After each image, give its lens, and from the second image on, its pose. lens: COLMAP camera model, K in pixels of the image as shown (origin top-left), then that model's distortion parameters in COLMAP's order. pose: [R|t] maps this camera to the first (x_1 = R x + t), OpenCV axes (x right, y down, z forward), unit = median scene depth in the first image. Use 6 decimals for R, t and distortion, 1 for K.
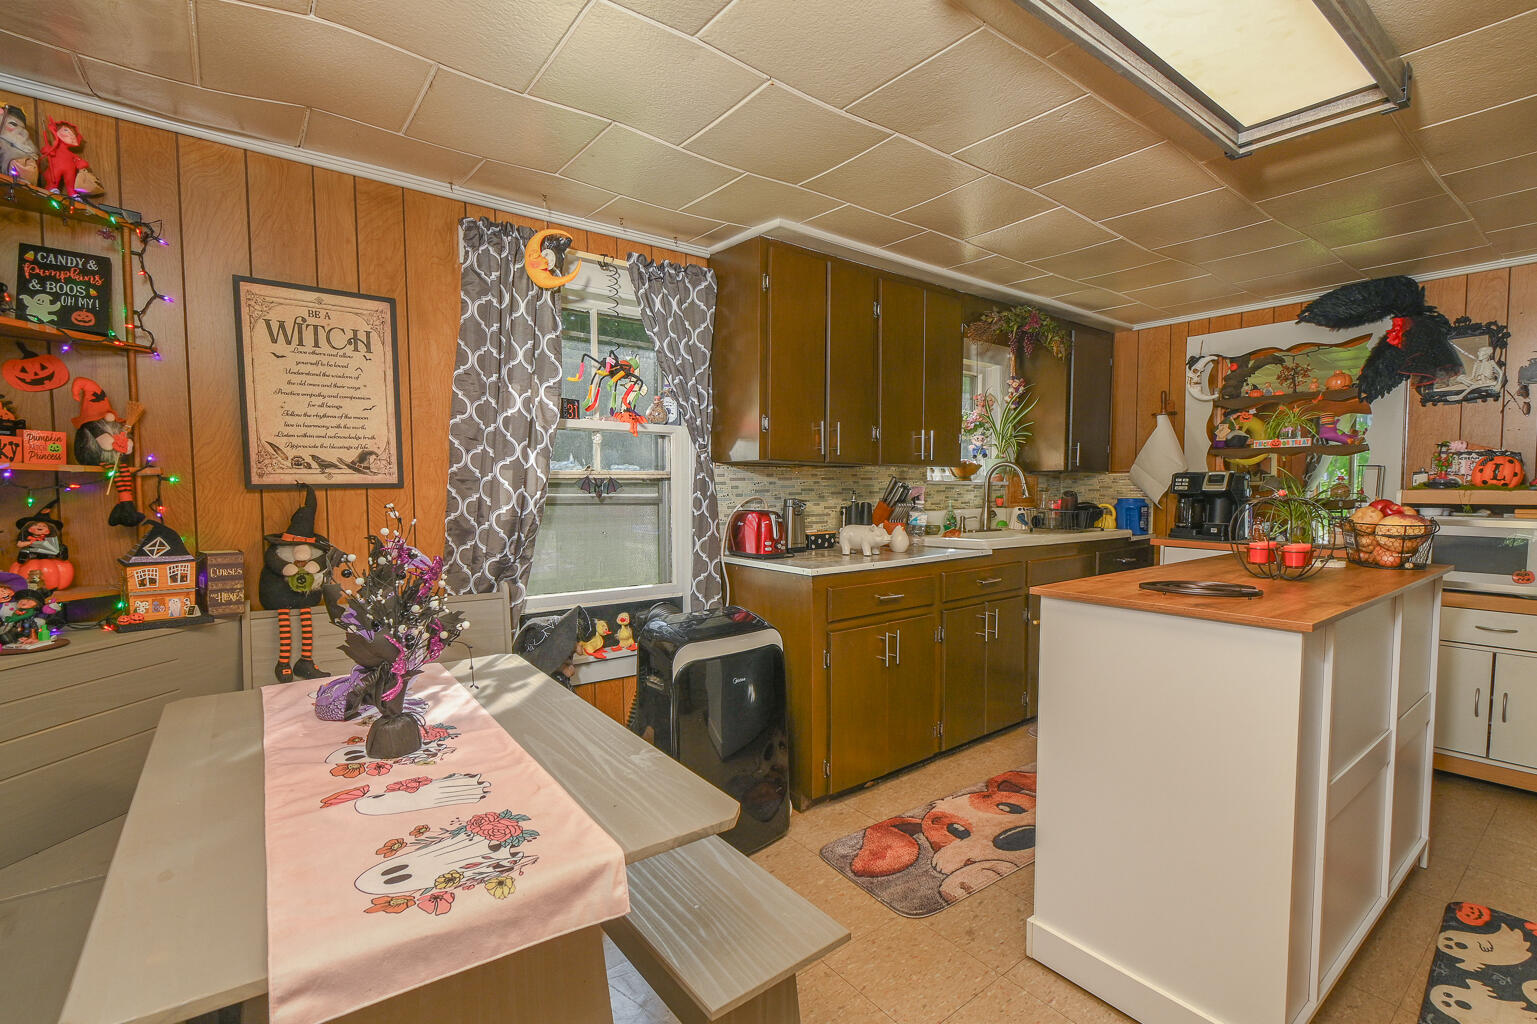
lens RADIAL K [[678.6, 0, 778.2], [0, 678.6, 524.3], [0, 0, 1]] dist [-0.002072, -0.000822]
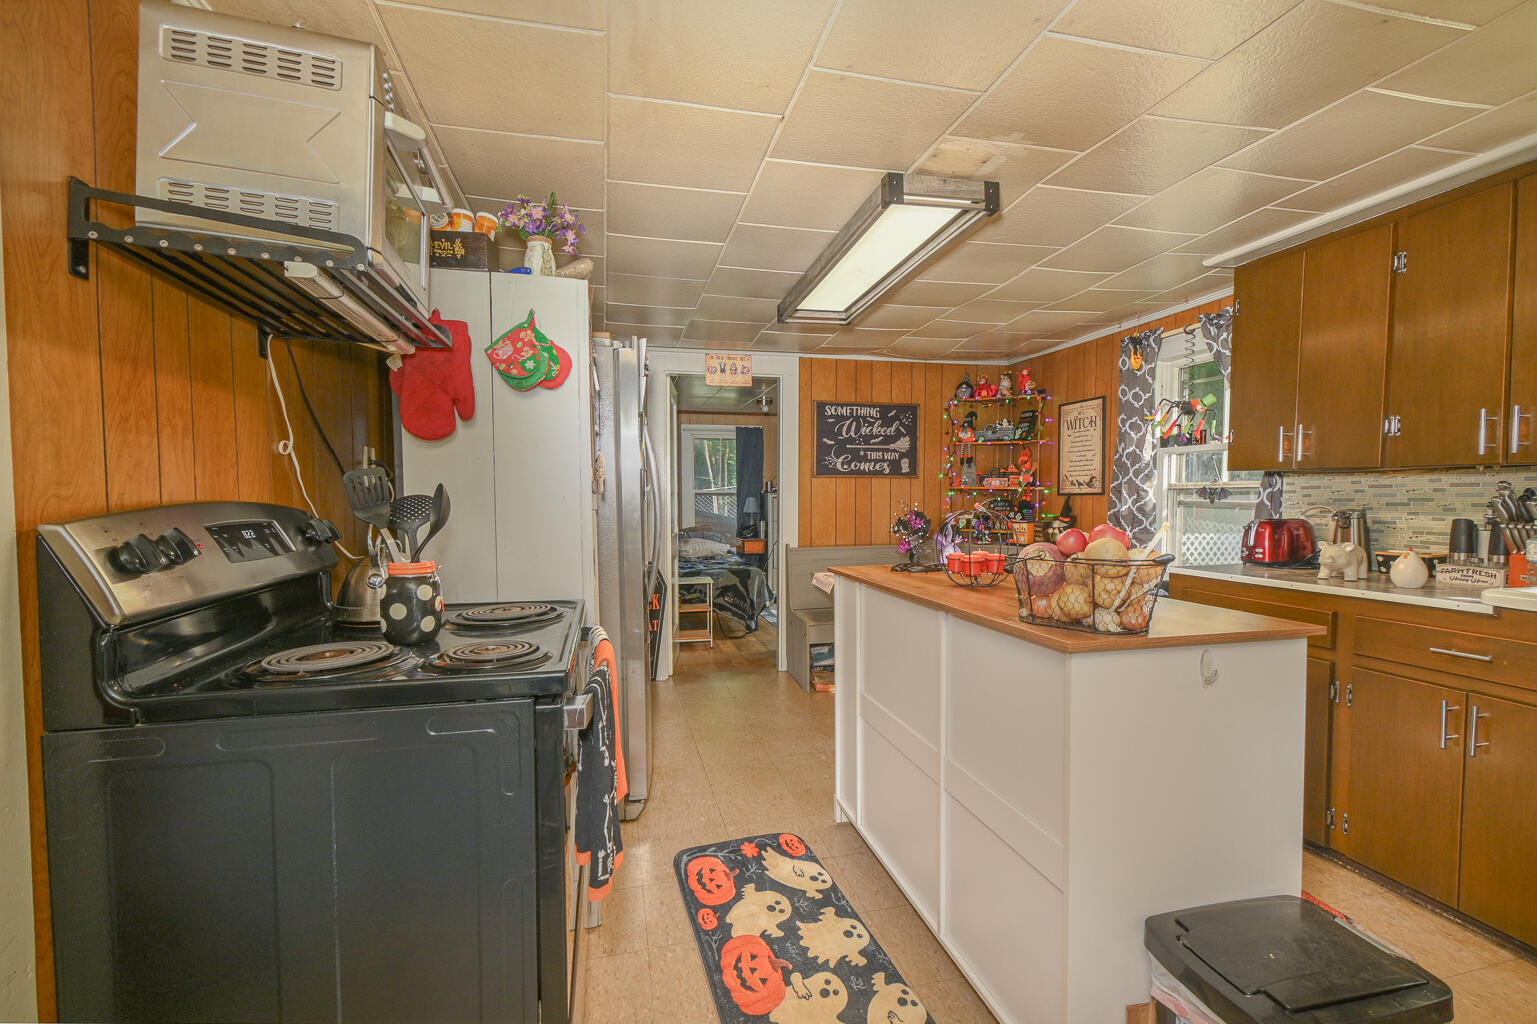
lens RADIAL K [[678.6, 0, 767.5], [0, 678.6, 516.9], [0, 0, 1]] dist [-0.002072, -0.000822]
pose [[-0.425496, 0.034289, -0.904310, 1.609875], [-0.045620, 0.997199, 0.059276, -0.065356], [0.903810, 0.066476, -0.422740, 1.001860]]
